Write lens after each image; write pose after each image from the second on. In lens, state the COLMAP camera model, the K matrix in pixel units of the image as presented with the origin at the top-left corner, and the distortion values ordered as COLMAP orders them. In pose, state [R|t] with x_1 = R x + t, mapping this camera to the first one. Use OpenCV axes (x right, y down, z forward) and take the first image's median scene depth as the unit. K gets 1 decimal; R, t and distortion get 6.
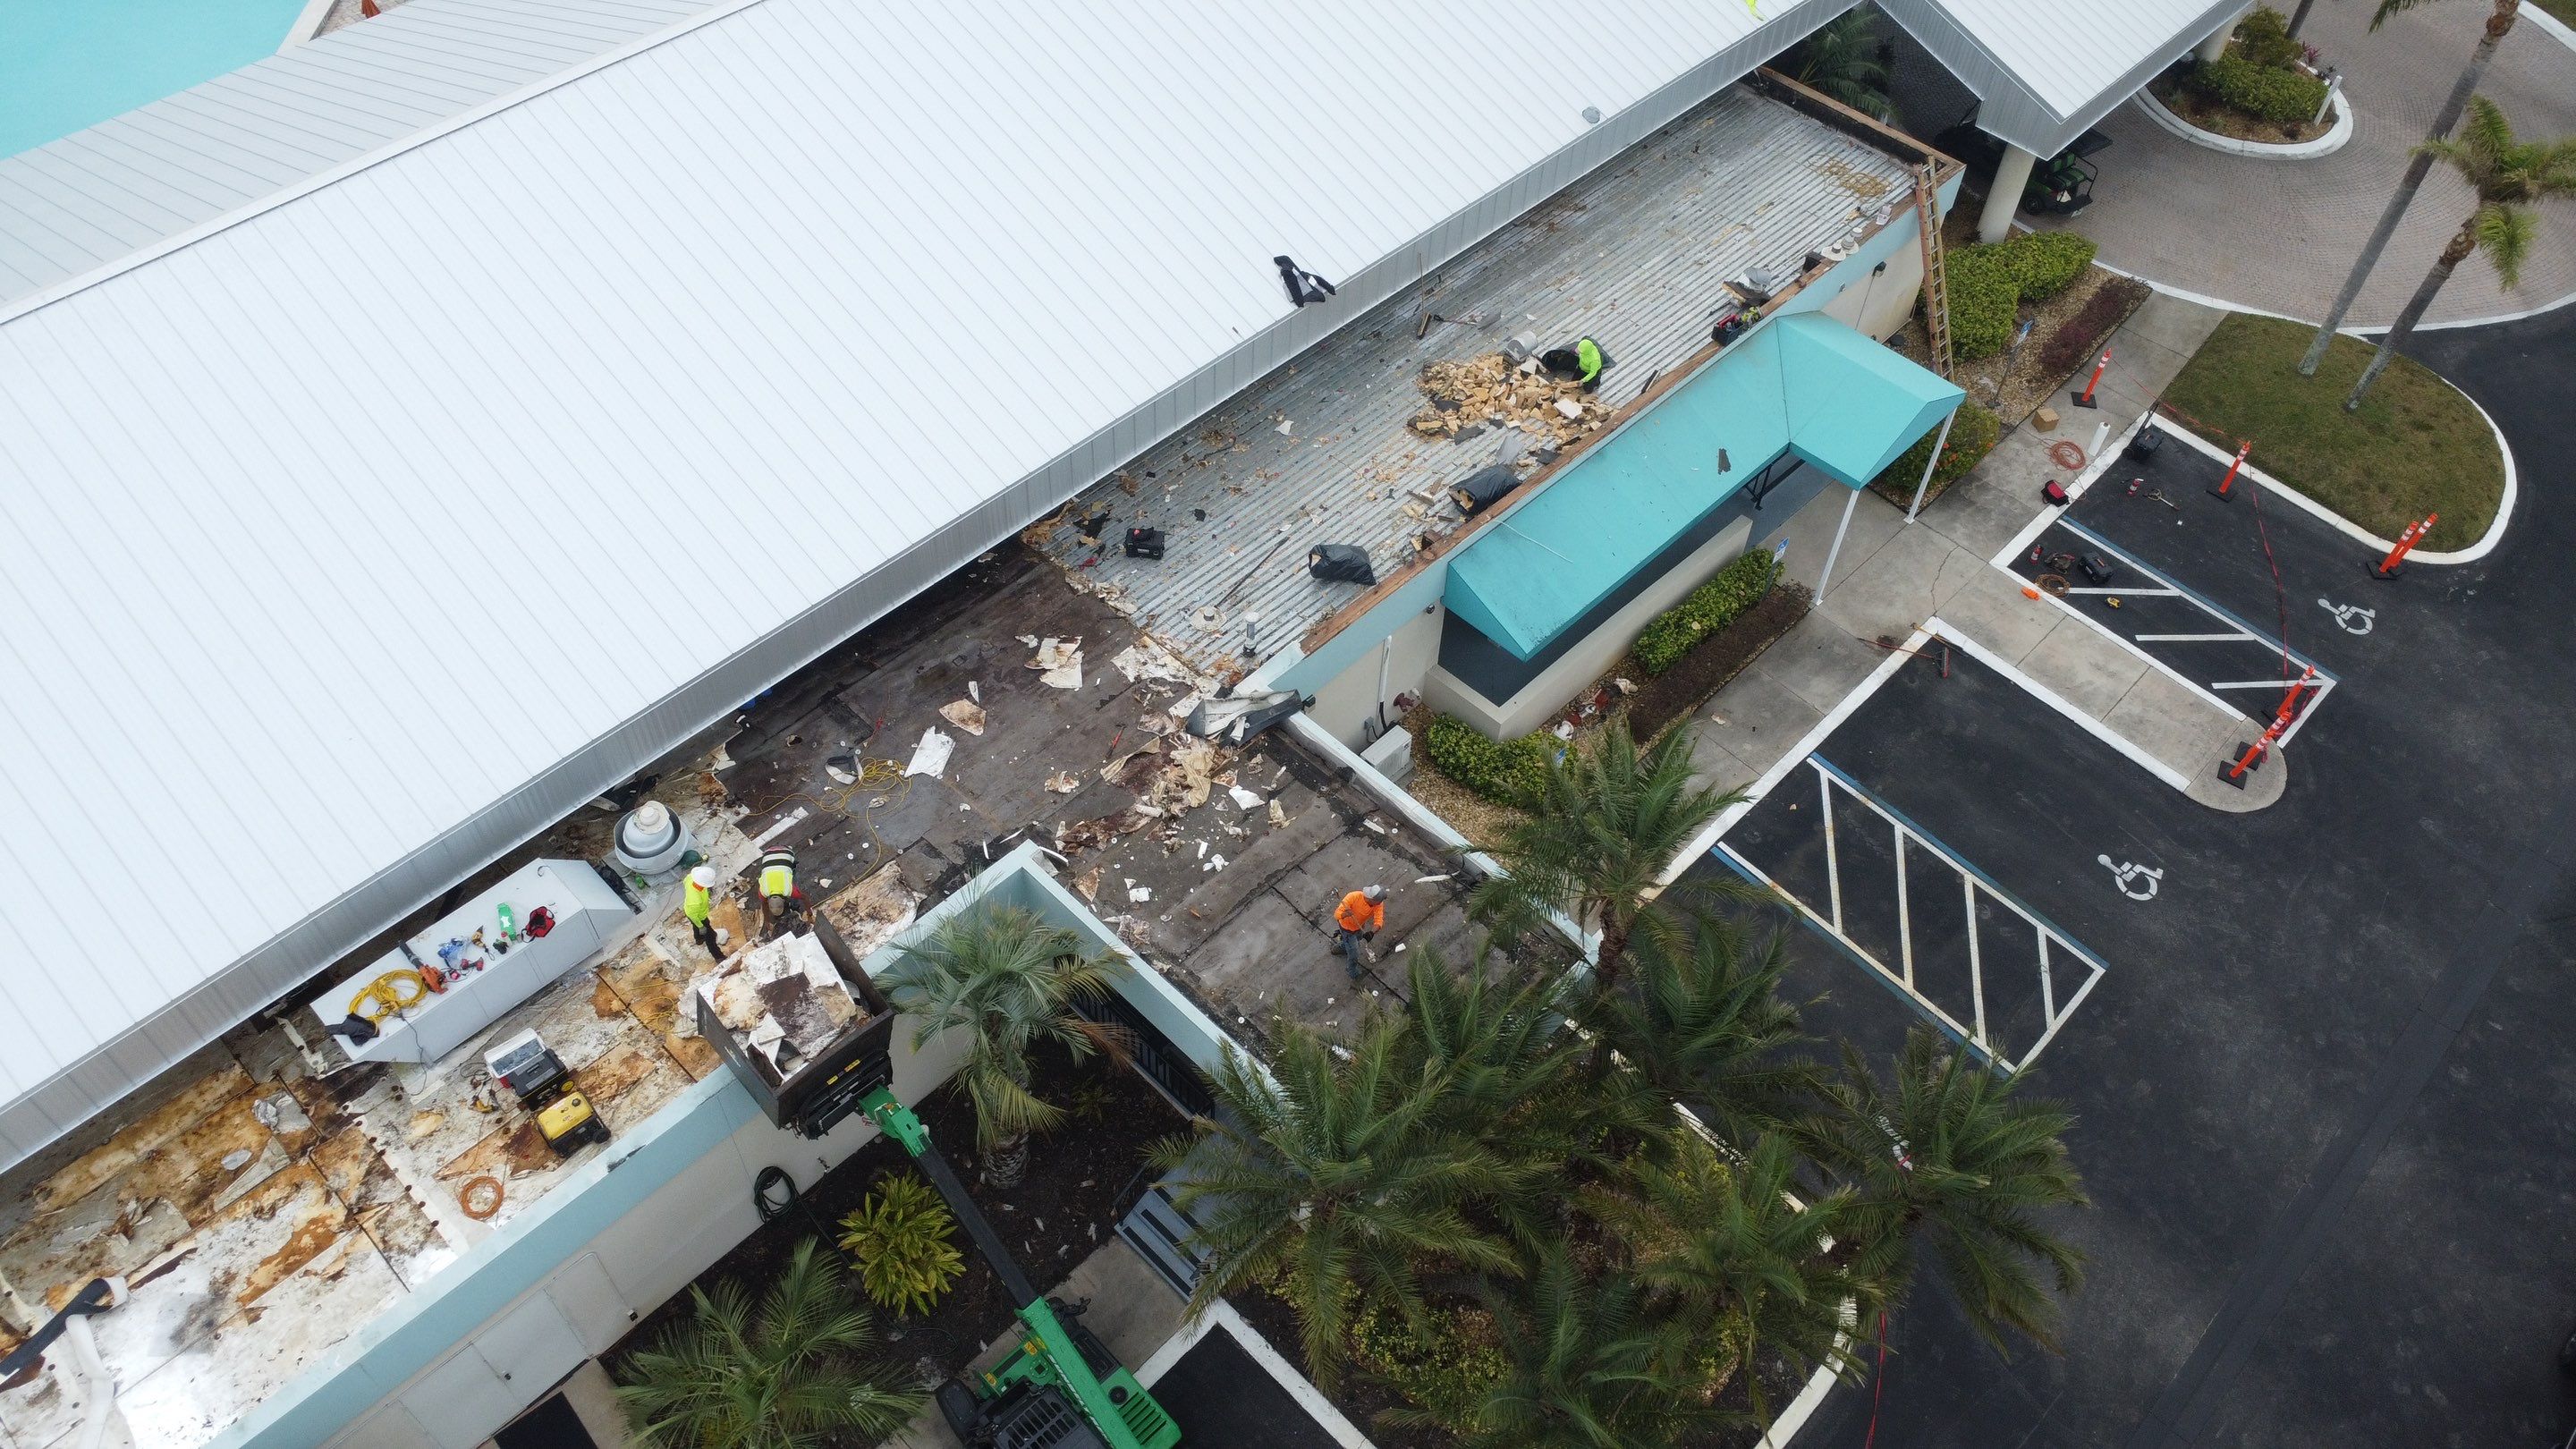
lens RADIAL K [[1859.0, 0, 1281.0], [0, 1859.0, 725.2], [0, 0, 1]] dist [-0.041119, -0.002183]
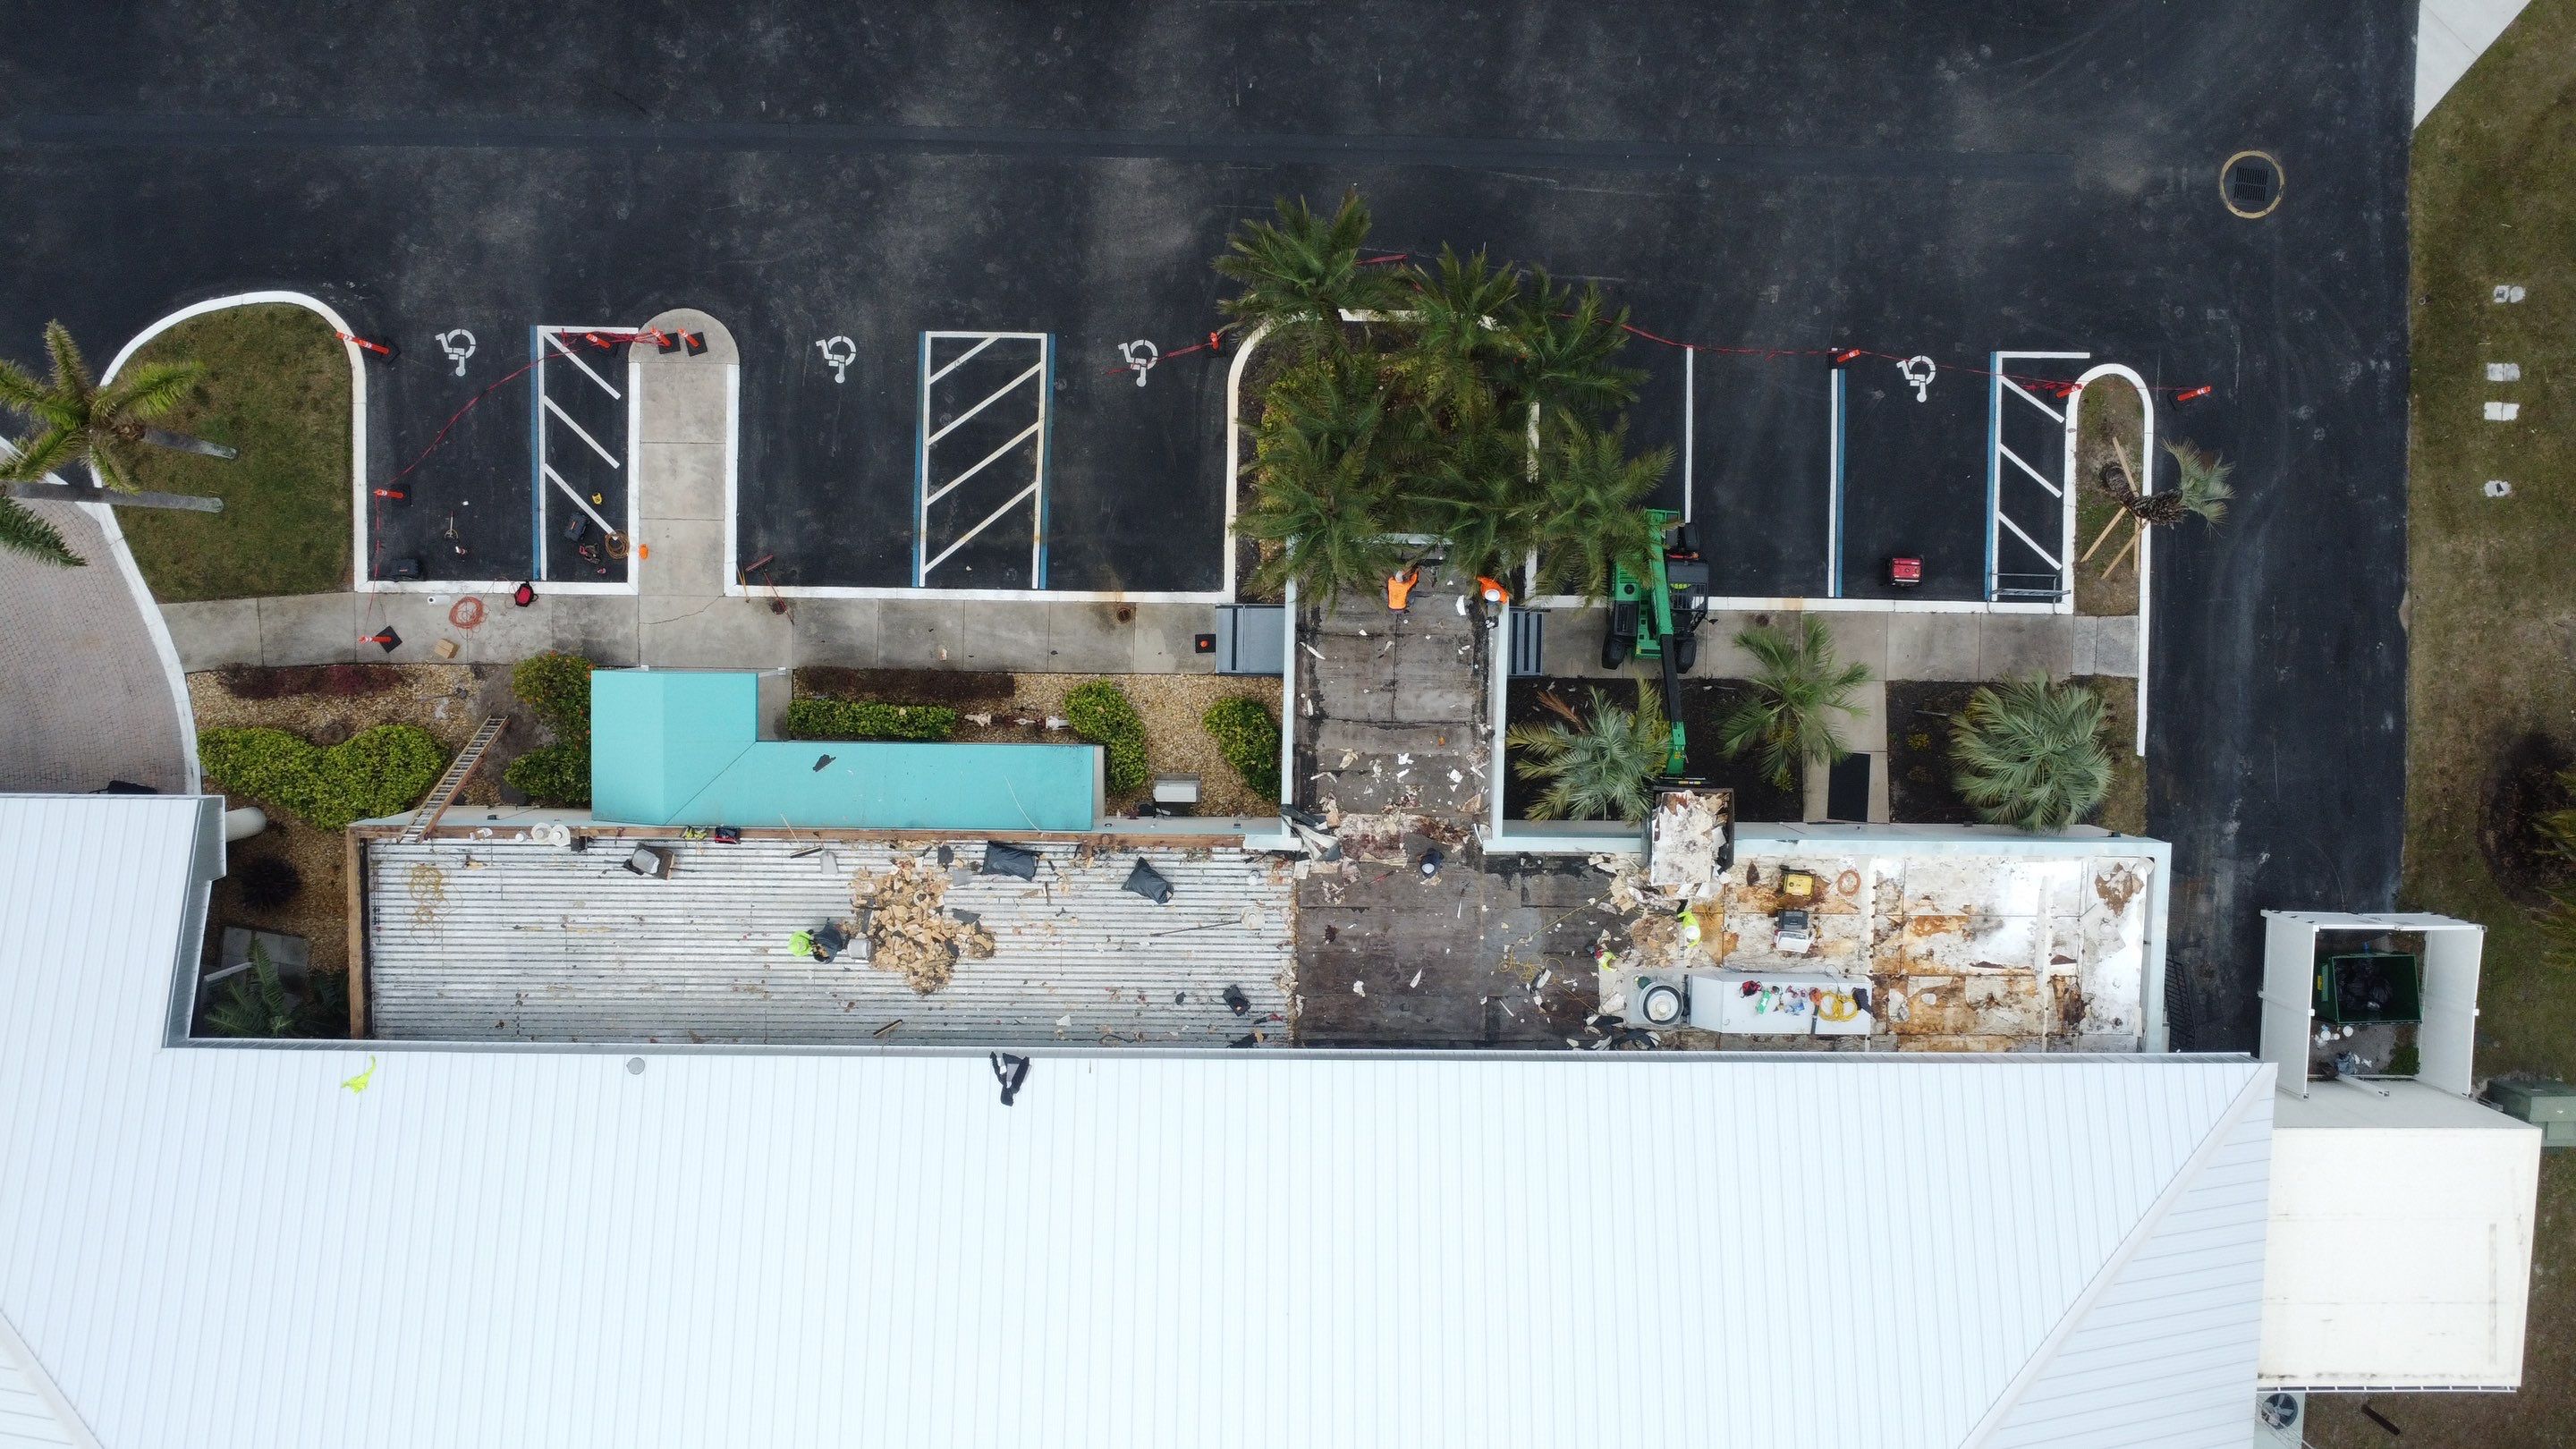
lens RADIAL K [[1886.5, 0, 1284.5], [0, 1886.5, 712.4], [0, 0, 1]] dist [-0.048326, 0.005167]
pose [[-0.688825, -0.718134, -0.099016, 0.192371], [0.518939, -0.583846, 0.624361, -0.827045], [-0.506185, 0.378692, 0.774835, -0.164856]]
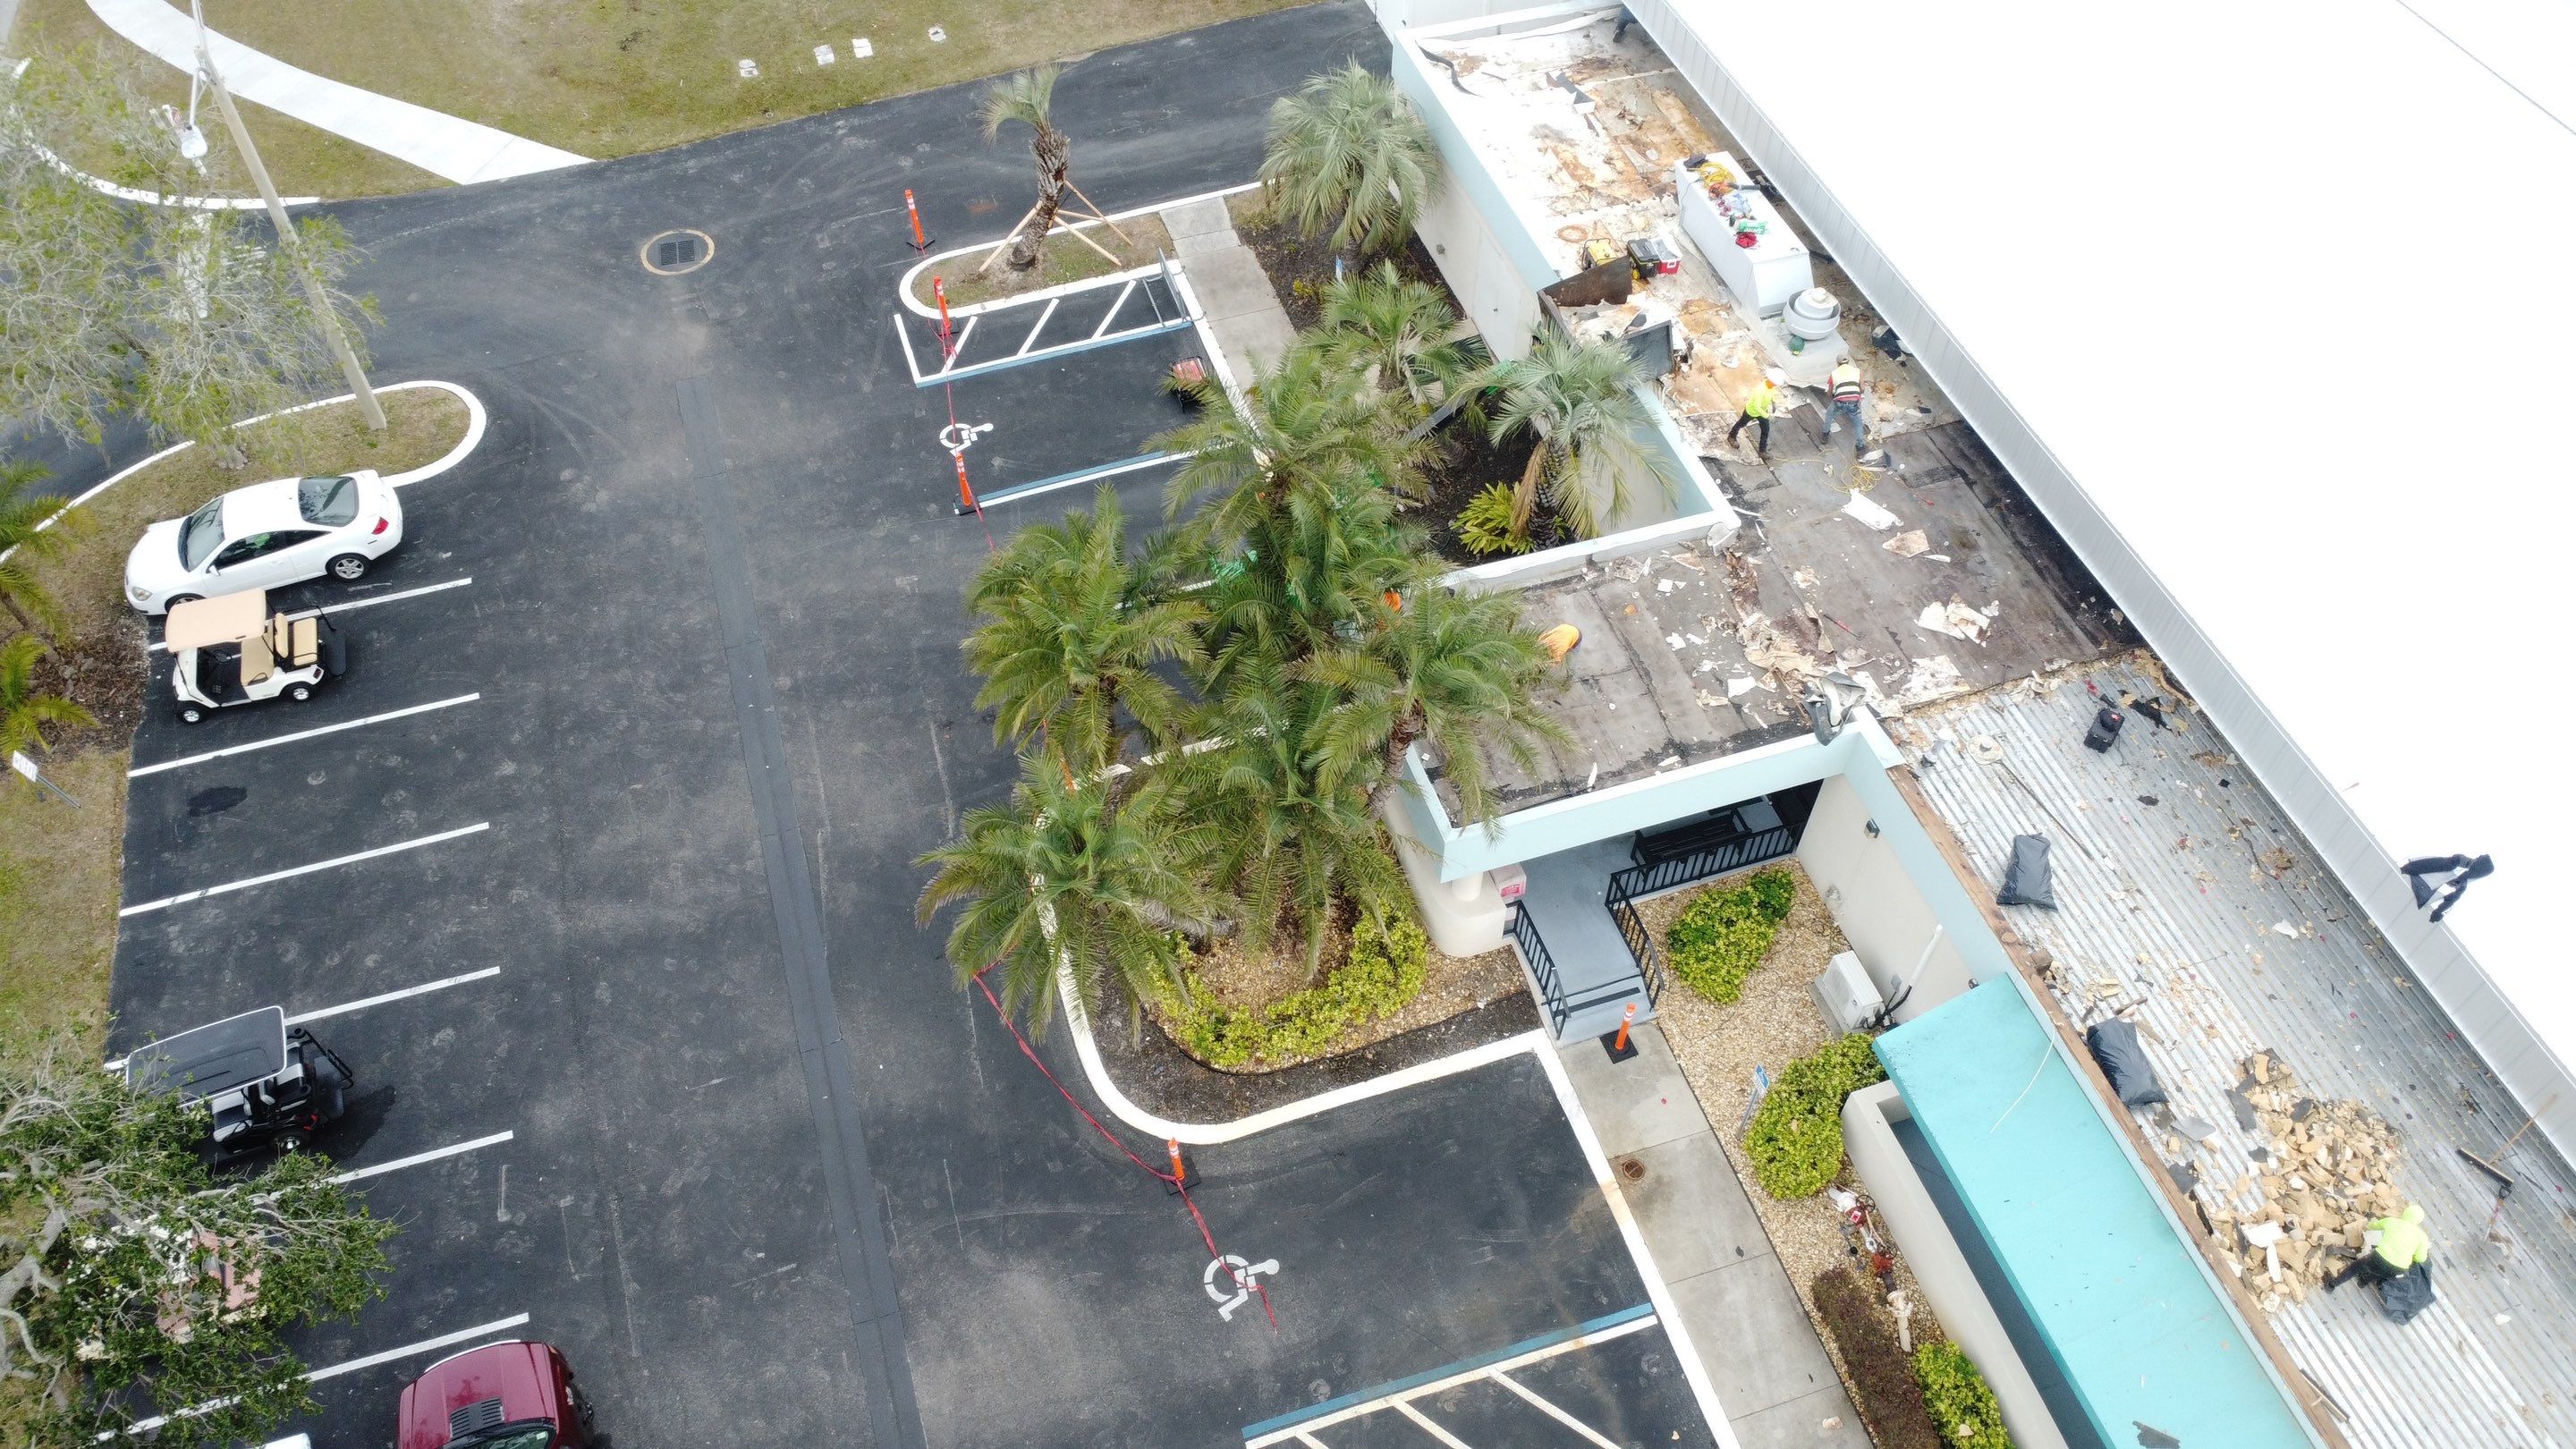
lens RADIAL K [[1859.0, 0, 1281.0], [0, 1859.0, 725.2], [0, 0, 1]] dist [-0.041119, -0.002183]
pose [[-0.459962, 0.672344, -0.579990, 0.654283], [-0.689682, 0.140887, 0.710274, -0.473490], [0.559262, 0.726707, 0.398901, 0.409685]]
